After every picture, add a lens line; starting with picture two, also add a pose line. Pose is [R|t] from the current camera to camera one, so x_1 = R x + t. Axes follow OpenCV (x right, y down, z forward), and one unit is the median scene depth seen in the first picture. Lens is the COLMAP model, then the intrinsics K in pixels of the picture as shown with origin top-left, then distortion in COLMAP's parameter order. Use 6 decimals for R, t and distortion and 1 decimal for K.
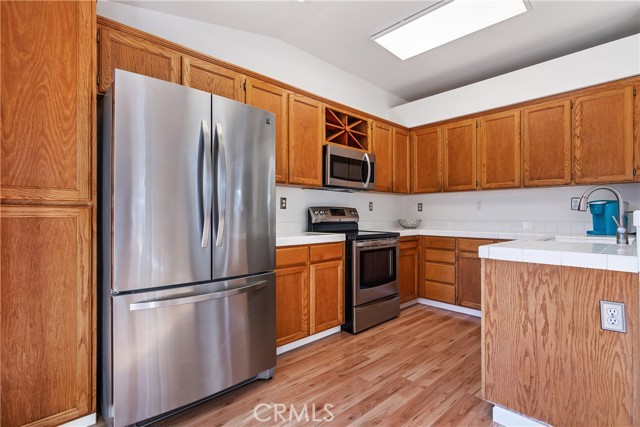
lens RADIAL K [[310.0, 0, 324.3], [0, 310.0, 214.7], [0, 0, 1]] dist [-0.007250, 0.001238]
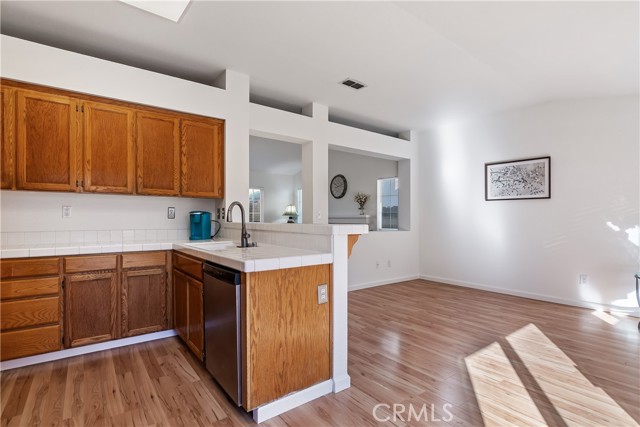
lens RADIAL K [[310.0, 0, 327.4], [0, 310.0, 221.4], [0, 0, 1]] dist [-0.007250, 0.001238]
pose [[0.099899, -0.009082, 0.994956, -0.259310], [-0.006004, 0.999935, 0.009730, -0.020959], [-0.994979, -0.006946, 0.099838, 0.360099]]
